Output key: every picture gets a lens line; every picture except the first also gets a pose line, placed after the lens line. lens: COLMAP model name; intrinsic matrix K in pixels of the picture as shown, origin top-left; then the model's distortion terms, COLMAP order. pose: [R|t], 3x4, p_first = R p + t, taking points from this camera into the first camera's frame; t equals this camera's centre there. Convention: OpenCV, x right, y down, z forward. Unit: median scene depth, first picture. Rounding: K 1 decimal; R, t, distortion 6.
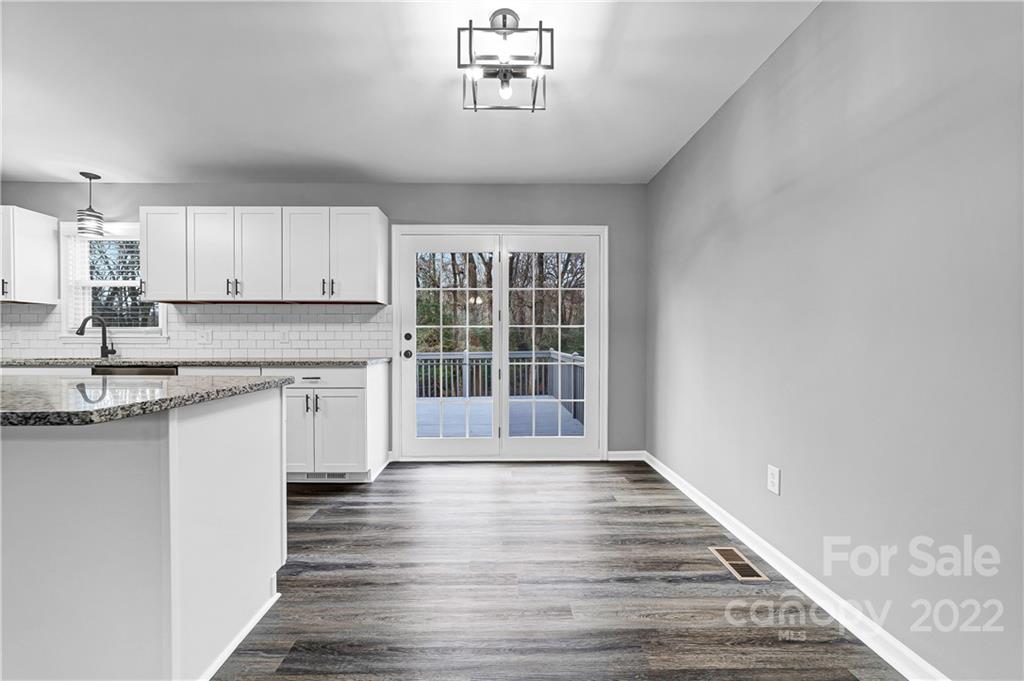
lens RADIAL K [[418.6, 0, 521.6], [0, 418.6, 346.2], [0, 0, 1]] dist [-0.009504, 0.002150]
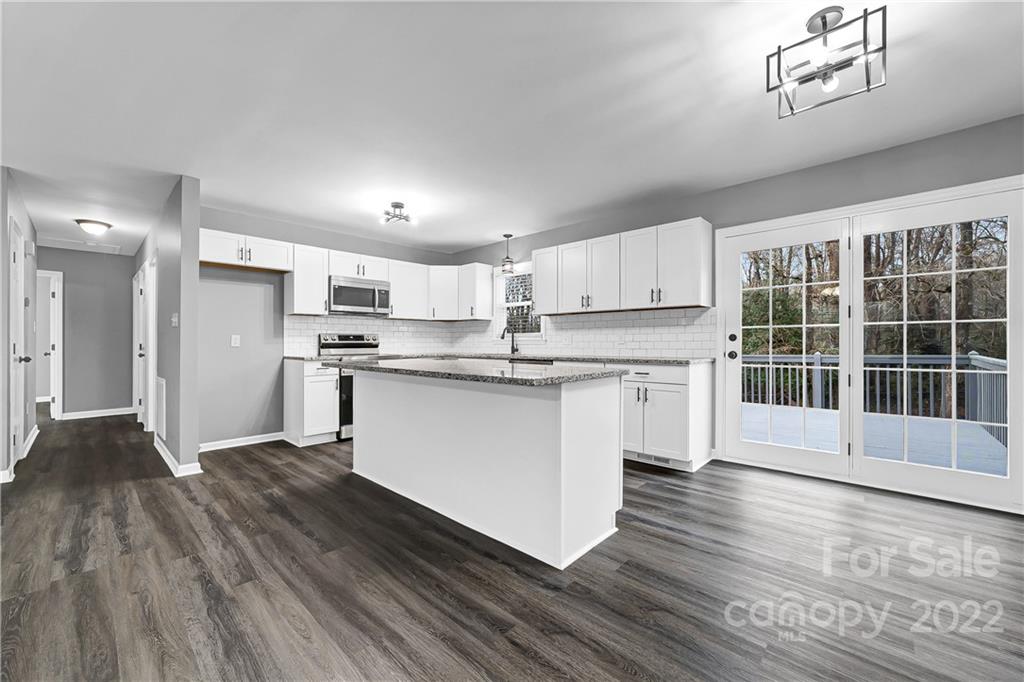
lens RADIAL K [[418.6, 0, 501.1], [0, 418.6, 346.8], [0, 0, 1]] dist [-0.009504, 0.002150]
pose [[0.700874, 0.004295, -0.713273, 0.059796], [-0.004580, 0.999988, 0.001521, 0.000069], [0.713271, 0.002200, 0.700885, -0.111636]]
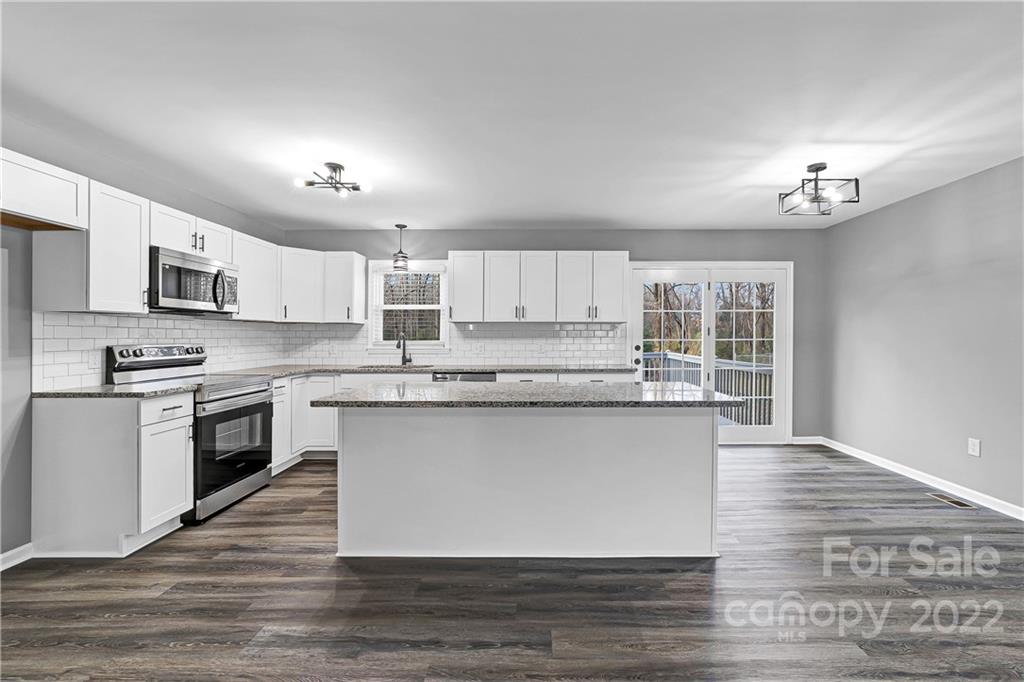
lens RADIAL K [[420.6, 0, 576.7], [0, 420.6, 345.6], [0, 0, 1]] dist [-0.007815, 0.002124]
pose [[0.999927, -0.002088, -0.011868, -0.486436], [0.002151, 0.999984, 0.005261, -0.041372], [0.011856, -0.005286, 0.999916, -0.328661]]
